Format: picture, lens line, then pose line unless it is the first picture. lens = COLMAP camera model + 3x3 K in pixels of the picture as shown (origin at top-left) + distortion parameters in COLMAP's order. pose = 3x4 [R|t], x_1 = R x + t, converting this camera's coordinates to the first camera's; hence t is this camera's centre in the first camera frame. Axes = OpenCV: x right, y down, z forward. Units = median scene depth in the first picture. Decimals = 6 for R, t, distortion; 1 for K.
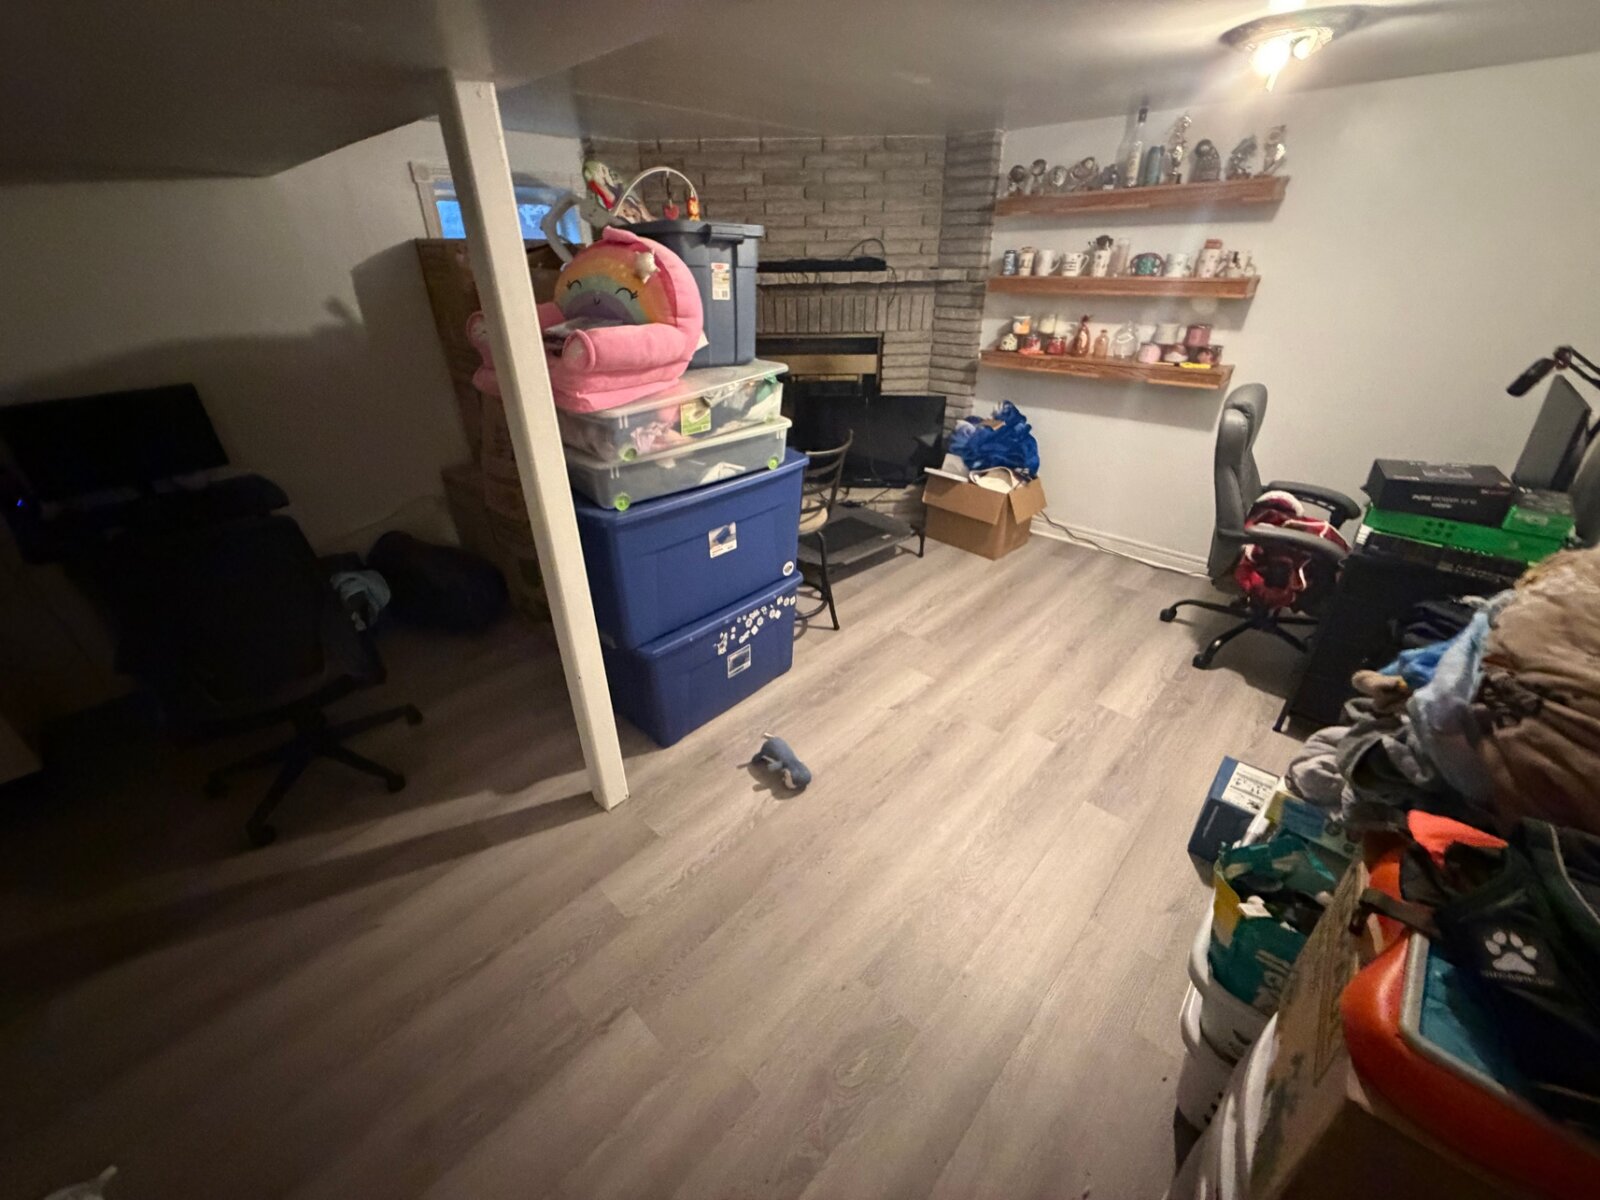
lens RADIAL K [[638.1, 0, 792.8], [0, 638.1, 596.9], [0, 0, 1]] dist [0.004899, -0.000428]
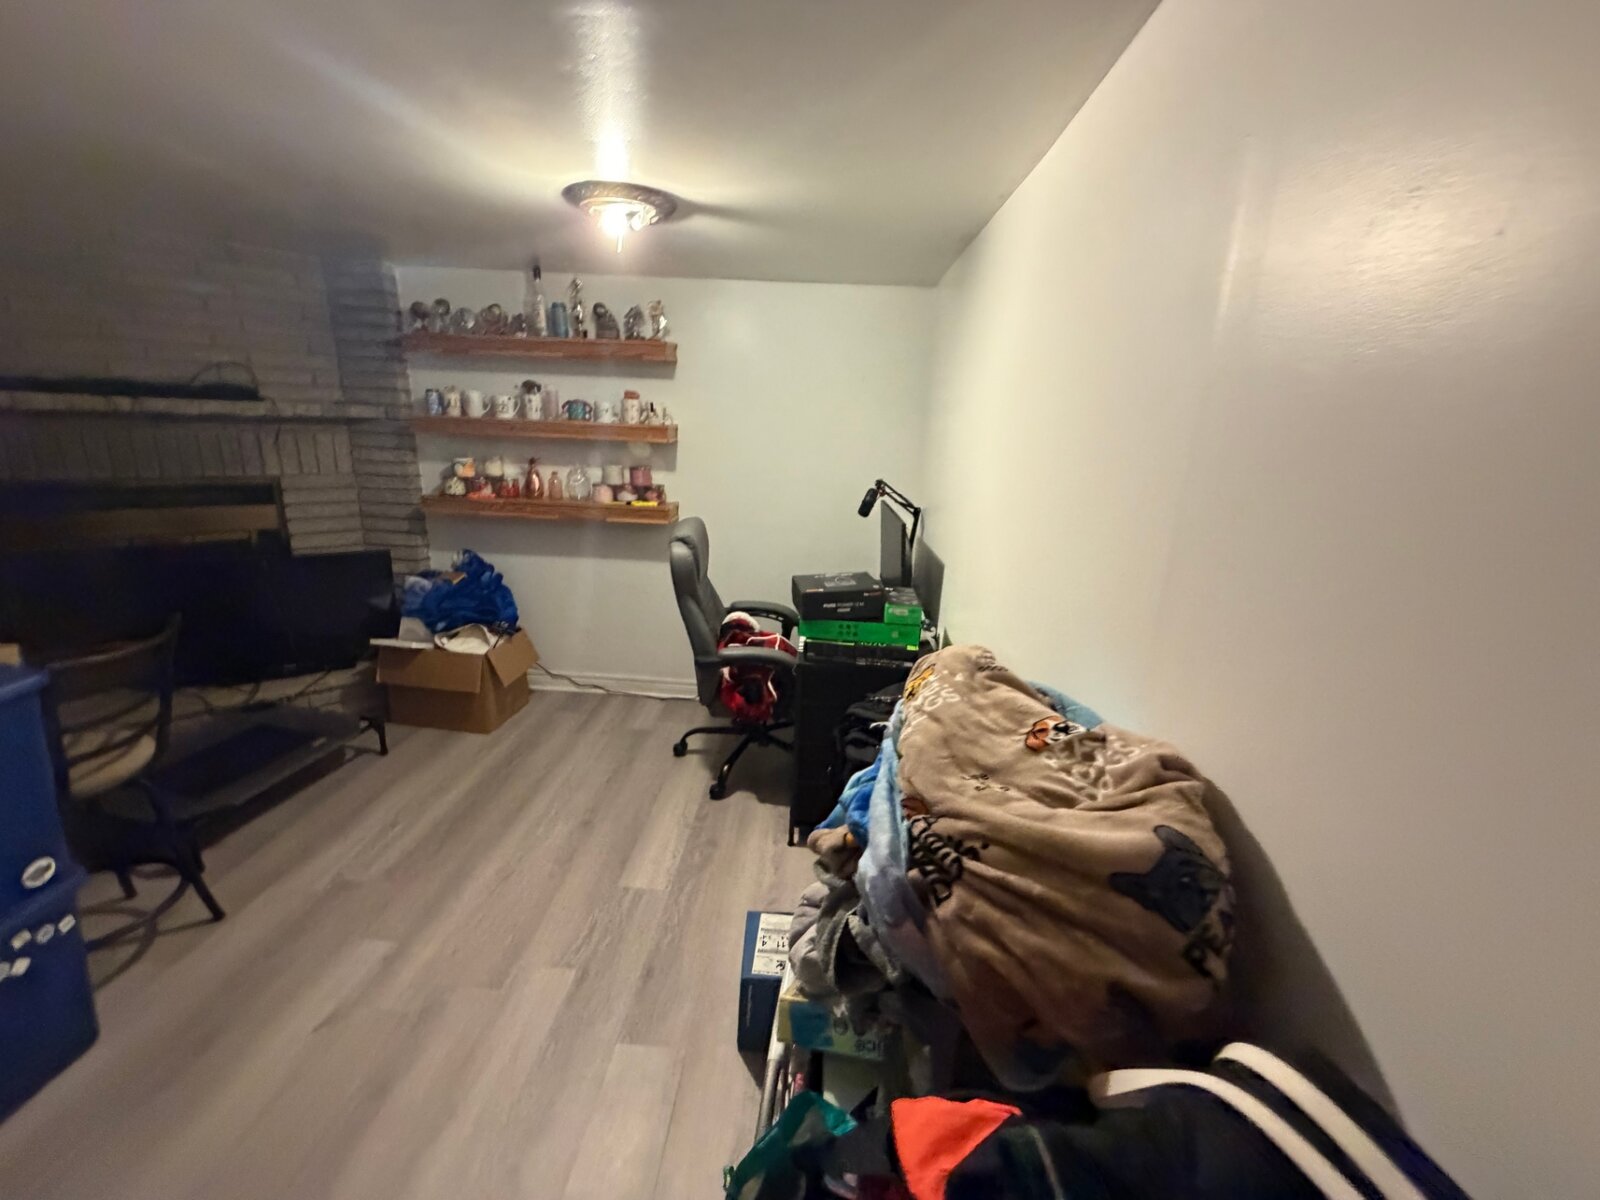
lens RADIAL K [[610.4, 0, 791.2], [0, 610.4, 593.4], [0, 0, 1]] dist [-0.000220, -0.000003]
pose [[0.771961, -0.124491, 0.623361, 0.183686], [0.255386, 0.958752, -0.124794, -0.040990], [-0.582112, 0.255534, 0.771912, 0.144054]]
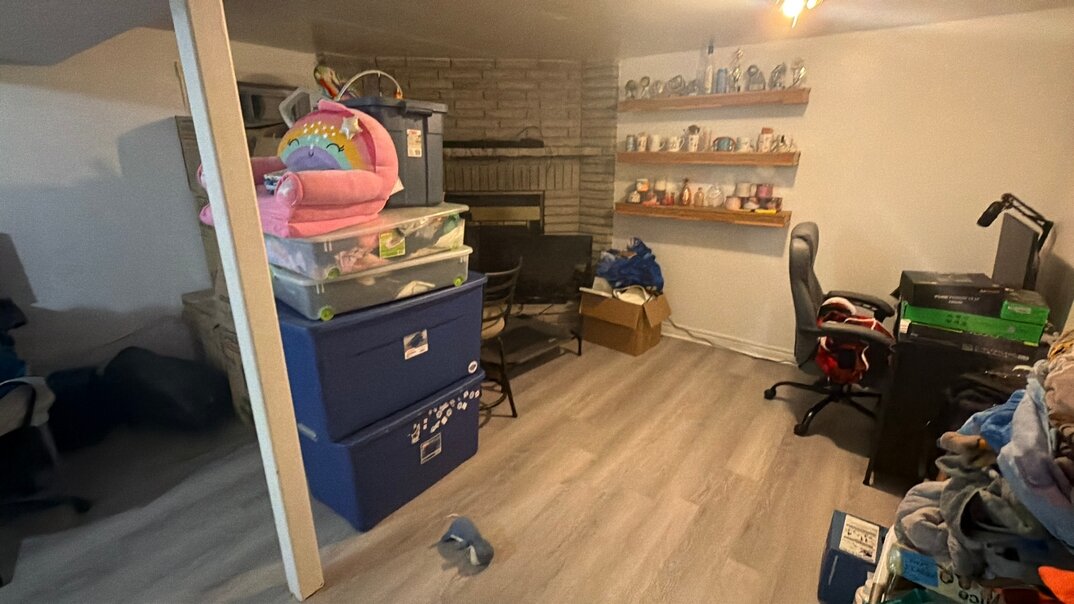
lens RADIAL K [[474.9, 0, 537.0], [0, 474.9, 302.0], [0, 0, 1]] dist [0.000297, 0.000120]
pose [[0.994098, -0.018820, 0.106840, 0.019110], [0.038459, 0.982013, -0.184857, 0.005579], [-0.101439, 0.187875, 0.976941, 0.076558]]
